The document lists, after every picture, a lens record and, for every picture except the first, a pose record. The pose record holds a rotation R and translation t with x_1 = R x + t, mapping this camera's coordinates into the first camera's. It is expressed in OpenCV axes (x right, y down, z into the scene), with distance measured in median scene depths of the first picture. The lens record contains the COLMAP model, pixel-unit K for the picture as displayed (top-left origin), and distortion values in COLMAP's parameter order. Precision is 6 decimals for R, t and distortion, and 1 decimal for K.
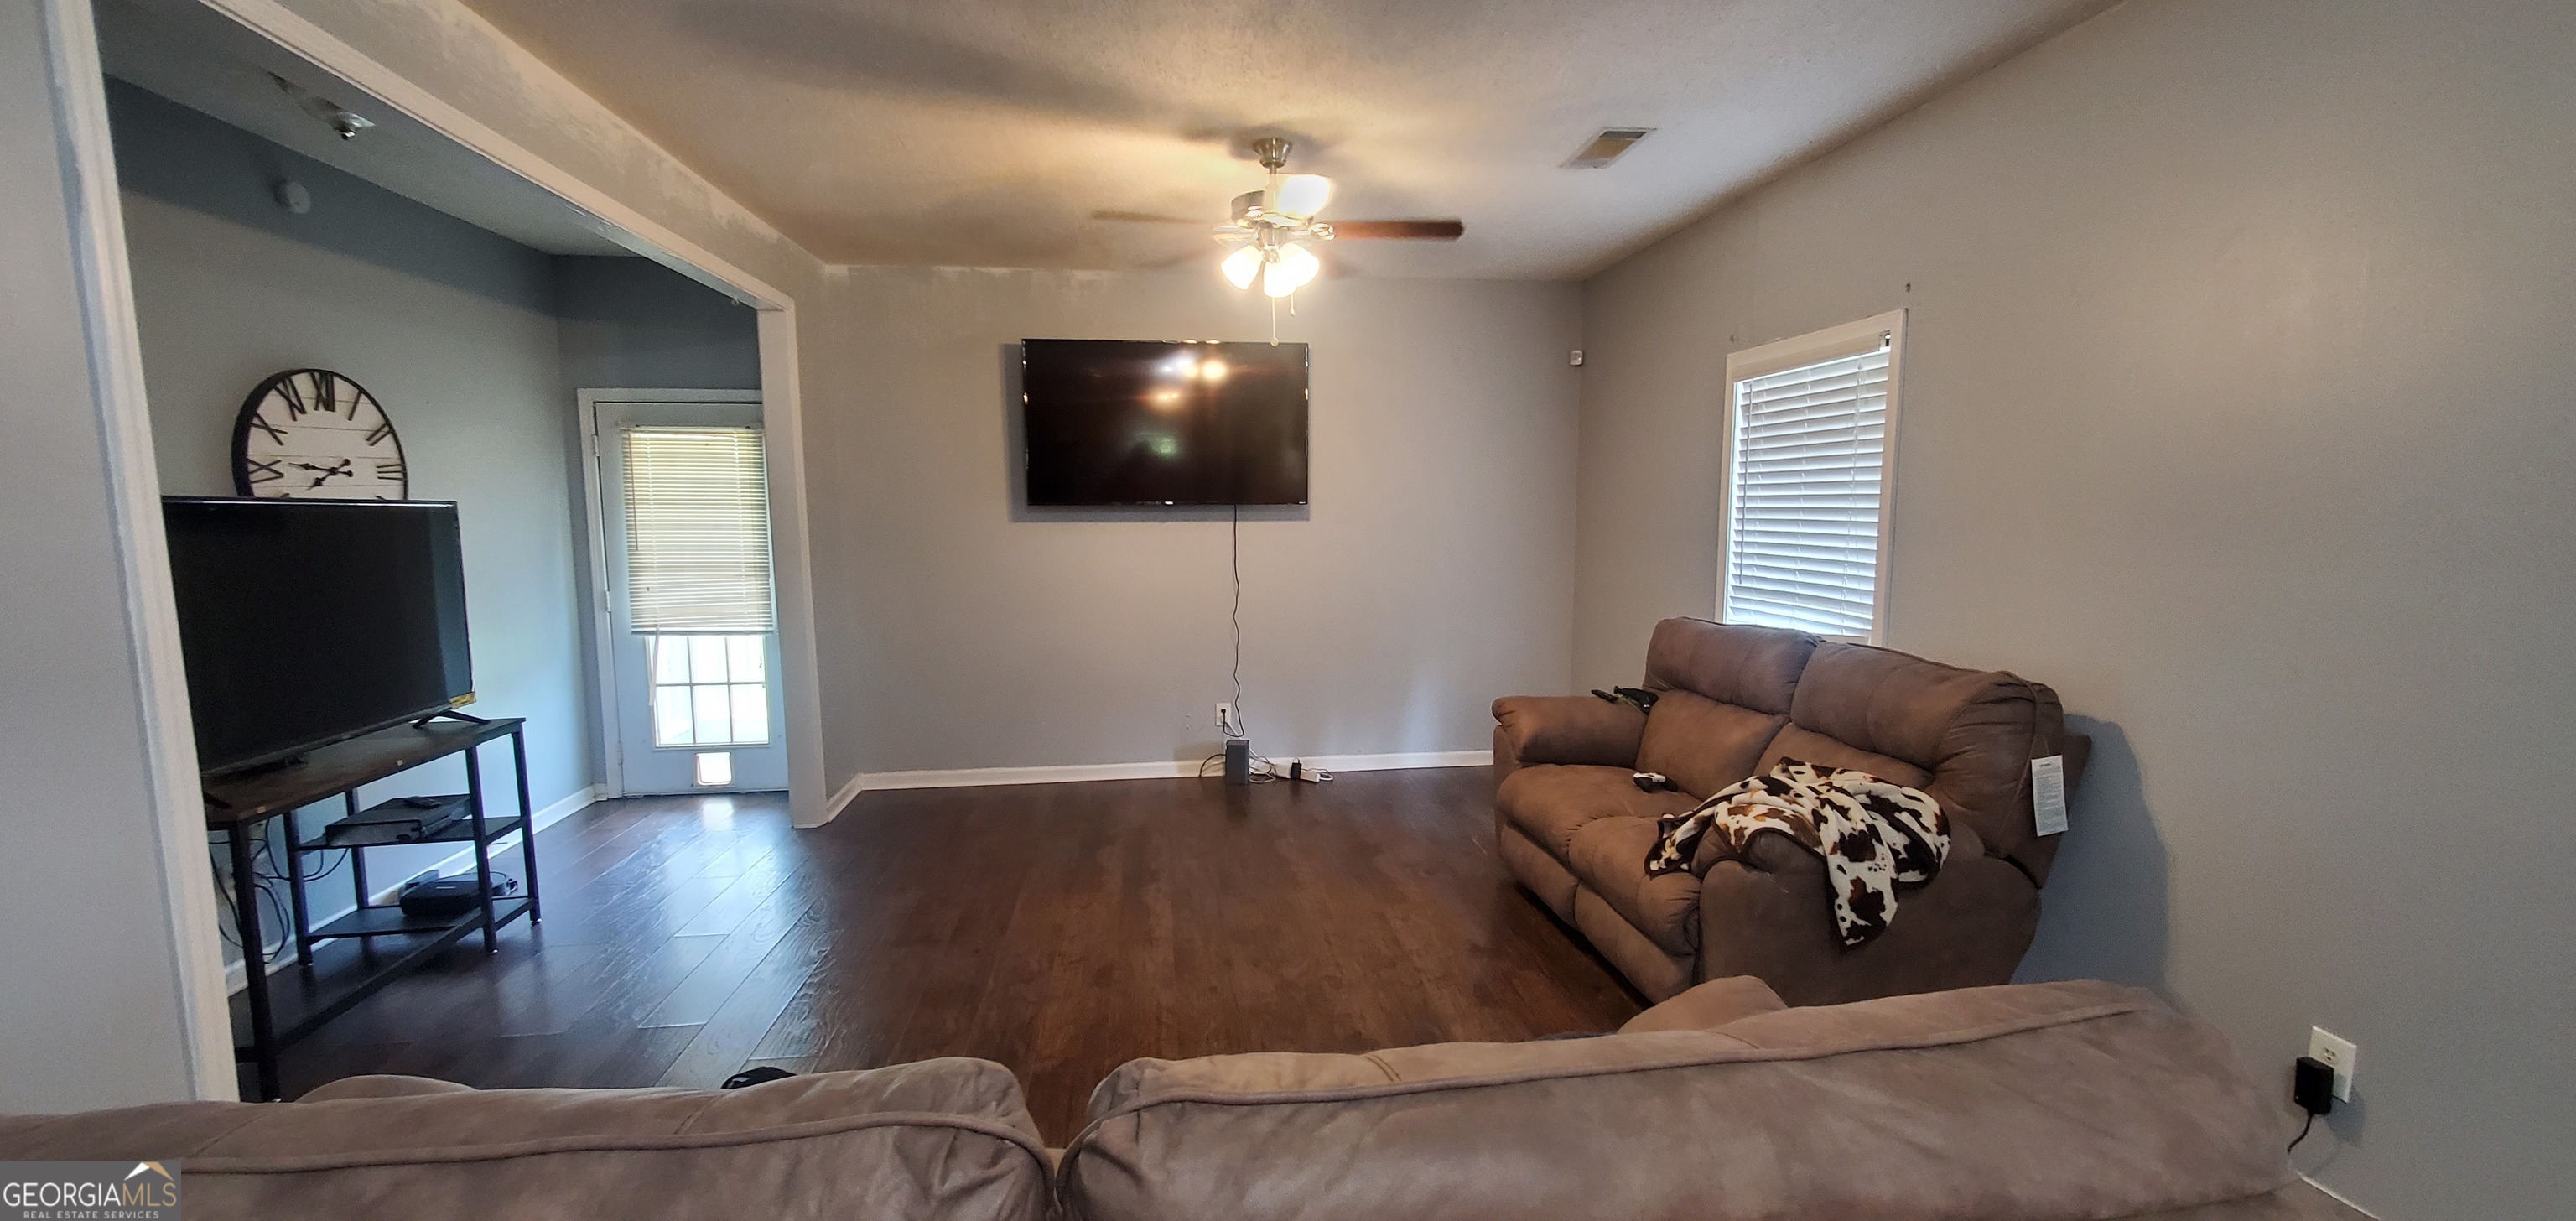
lens RADIAL K [[1025.0, 0, 1274.5], [0, 1025.0, 616.0], [0, 0, 1]] dist [0.002547, 0.000284]
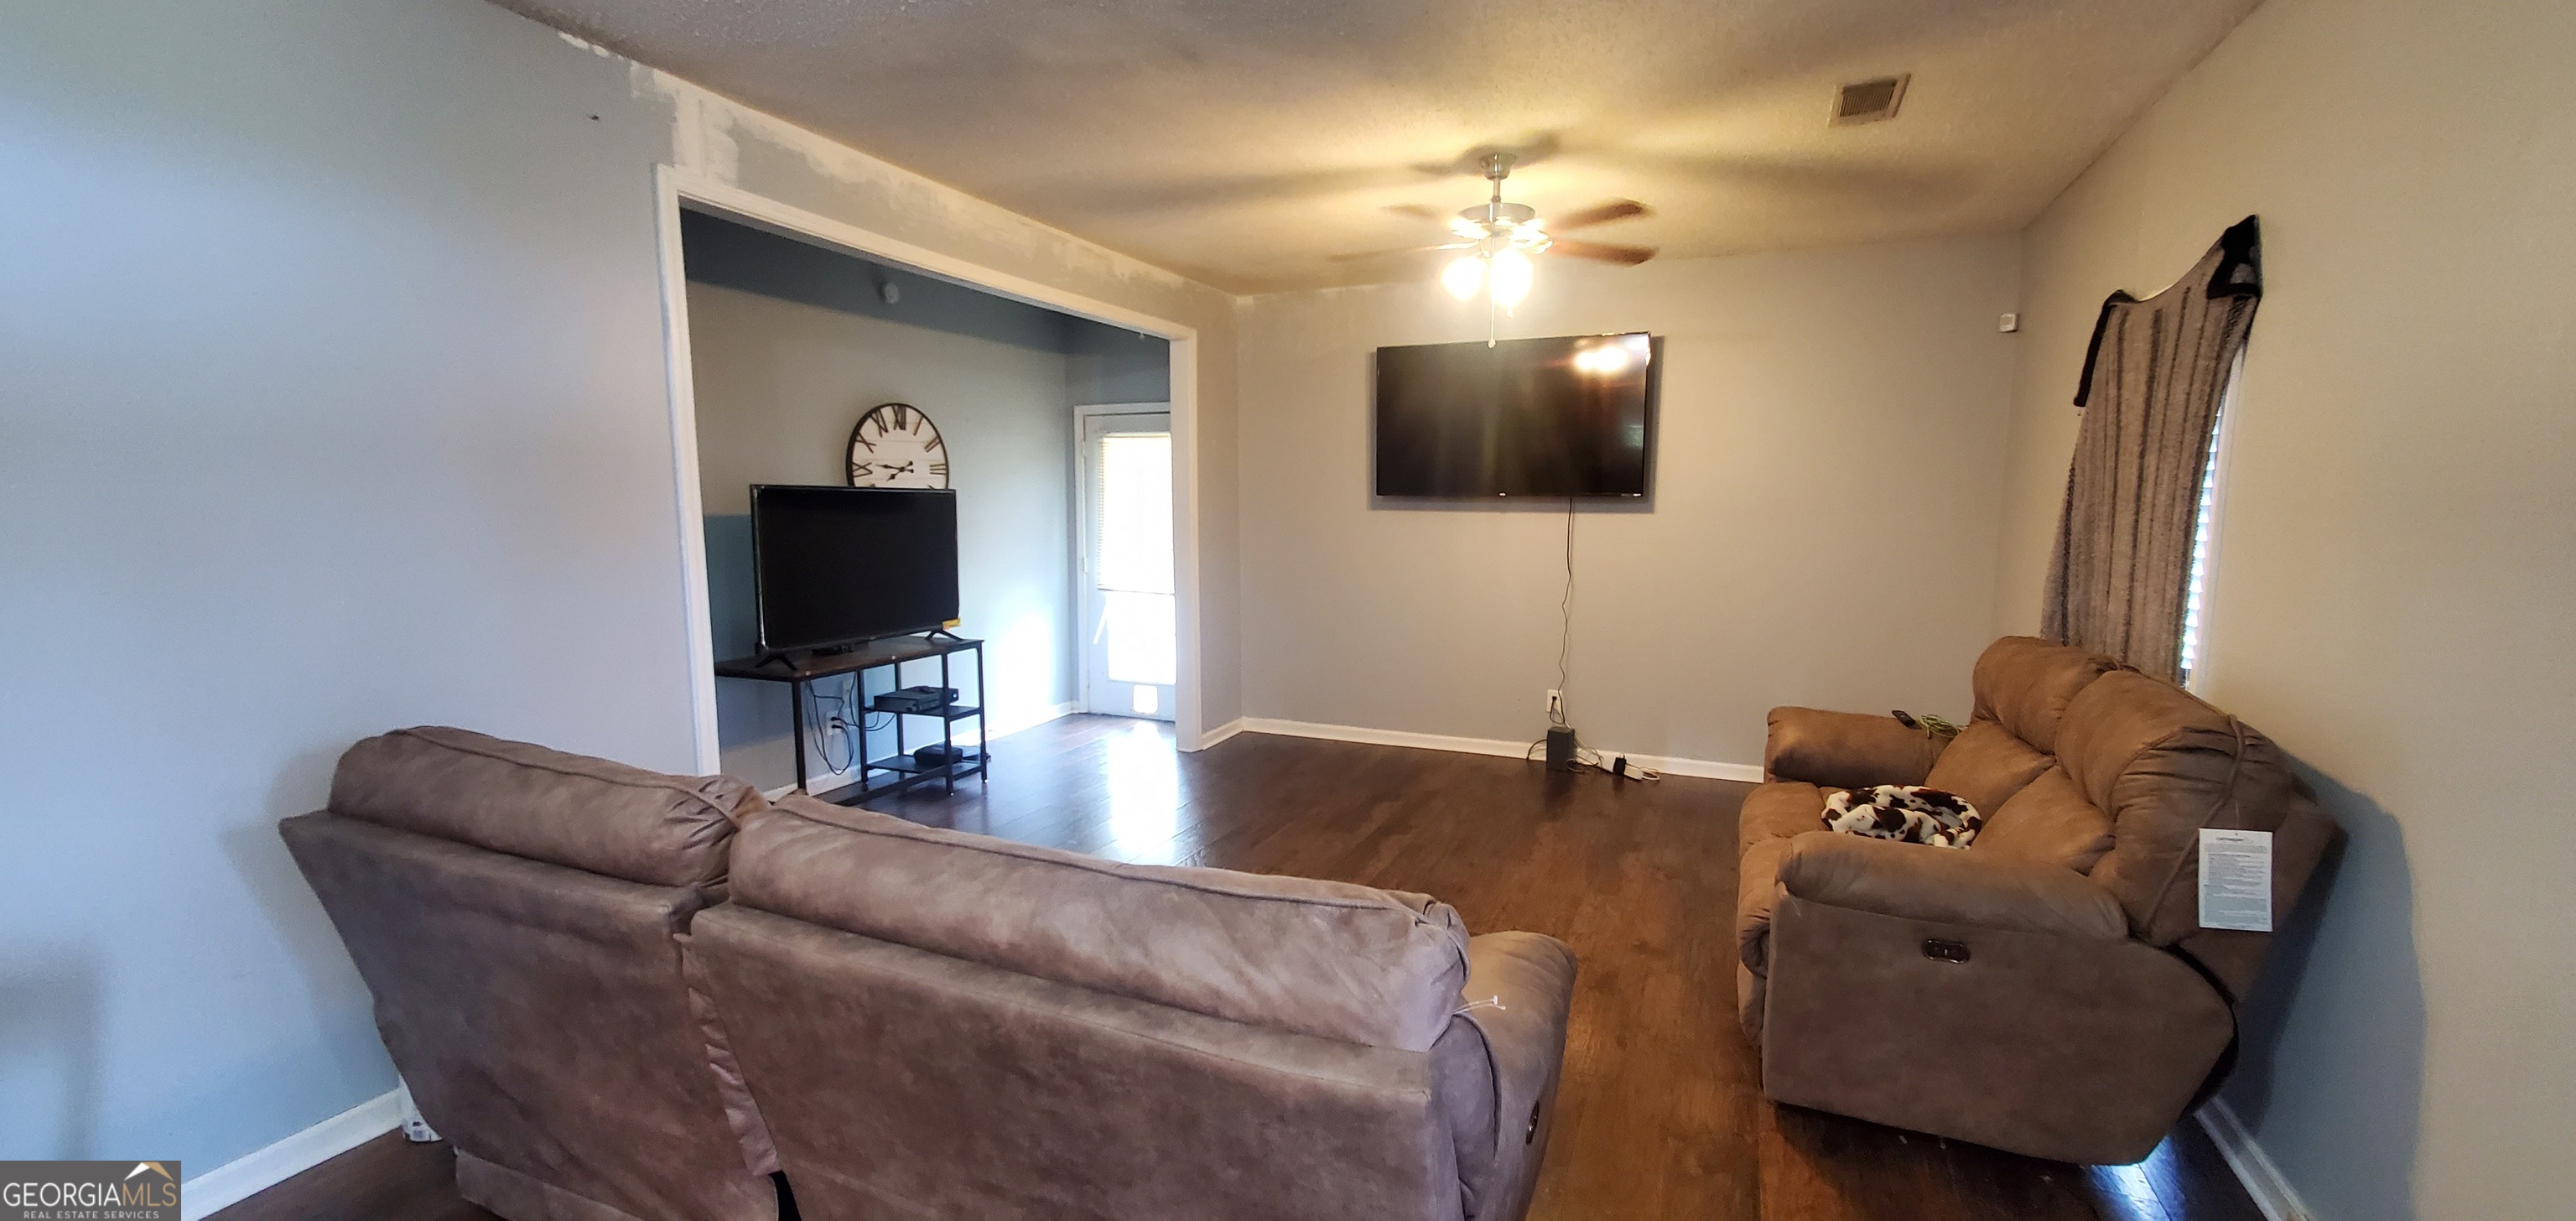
lens RADIAL K [[1034.4, 0, 1280.4], [0, 1034.4, 614.9], [0, 0, 1]] dist [-0.000838, 0.000537]
pose [[0.857639, 0.066164, -0.509978, 0.373169], [-0.062622, 0.997745, 0.024133, 0.003513], [0.510425, 0.011239, 0.859849, -0.037599]]
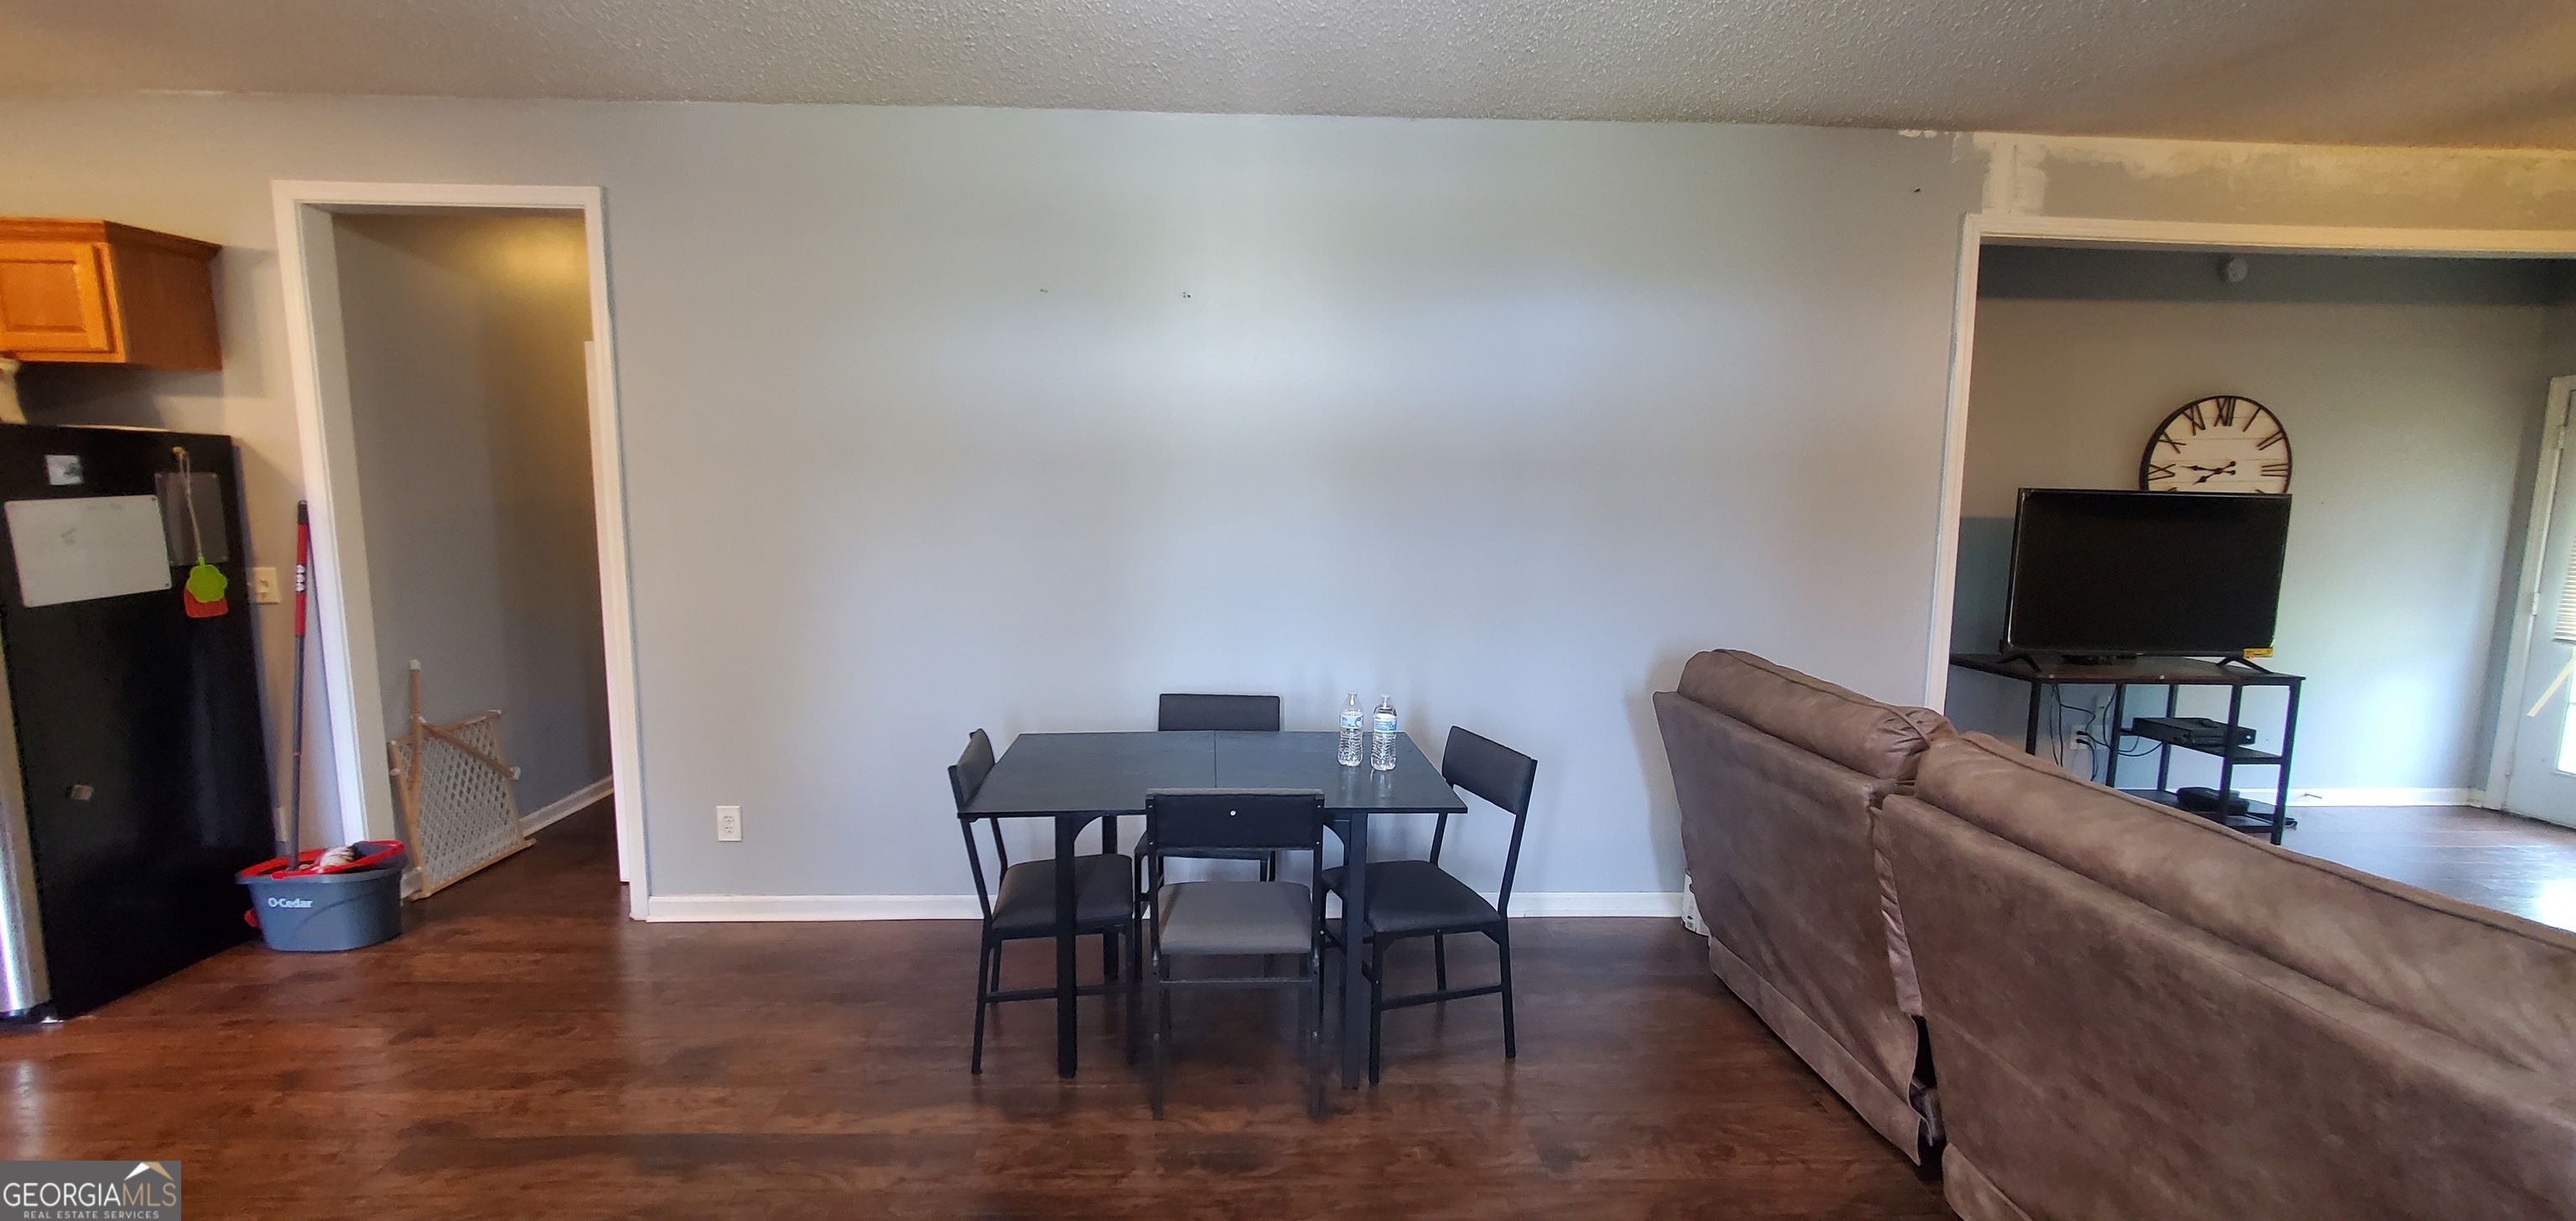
lens RADIAL K [[1036.4, 0, 1257.8], [0, 1036.4, 612.6], [0, 0, 1]] dist [-0.004070, -0.000422]
pose [[-0.090944, 0.122586, -0.988282, 0.558307], [-0.118622, 0.983996, 0.132970, 0.010975], [0.988766, 0.129325, -0.074947, -0.117212]]
